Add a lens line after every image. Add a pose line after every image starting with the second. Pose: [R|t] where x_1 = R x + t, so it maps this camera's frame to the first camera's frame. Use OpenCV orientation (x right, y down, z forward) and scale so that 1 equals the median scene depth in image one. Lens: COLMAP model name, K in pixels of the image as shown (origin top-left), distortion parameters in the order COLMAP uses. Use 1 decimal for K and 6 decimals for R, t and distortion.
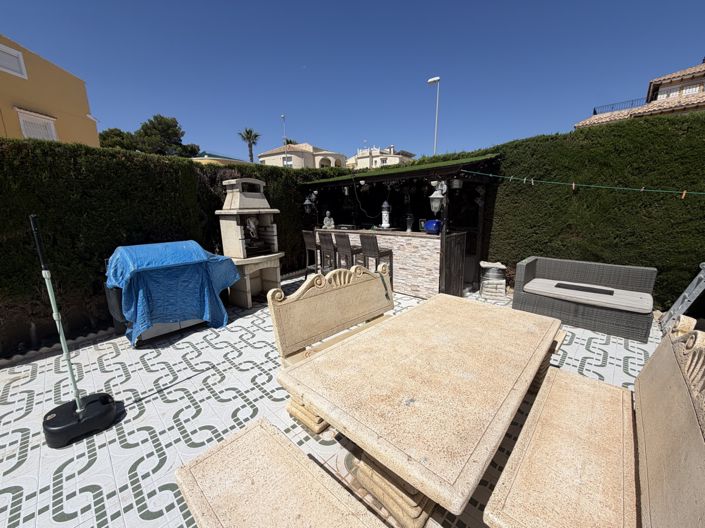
lens RADIAL K [[279.1, 0, 350.9], [0, 279.1, 265.0], [0, 0, 1]] dist [-0.001135, -0.000077]
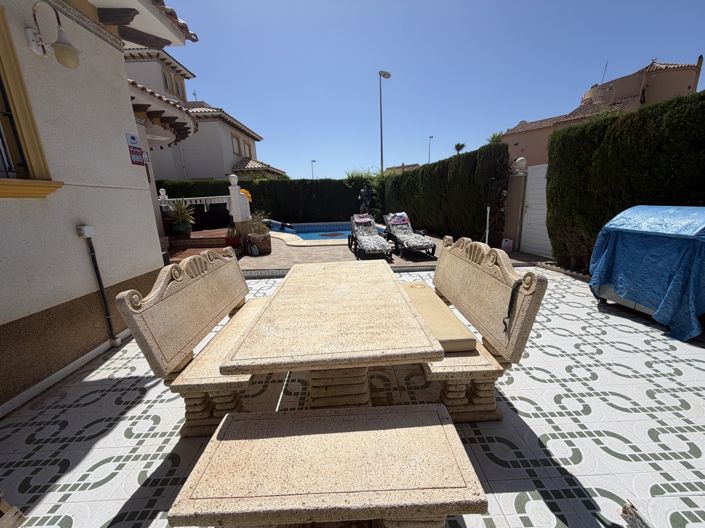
lens RADIAL K [[279.1, 0, 349.5], [0, 279.1, 265.4], [0, 0, 1]] dist [-0.001135, -0.000077]
pose [[-0.697862, 0.215383, -0.683081, 0.560684], [-0.089091, 0.920203, 0.381169, -0.143916], [0.710670, 0.326859, -0.622986, 0.890182]]
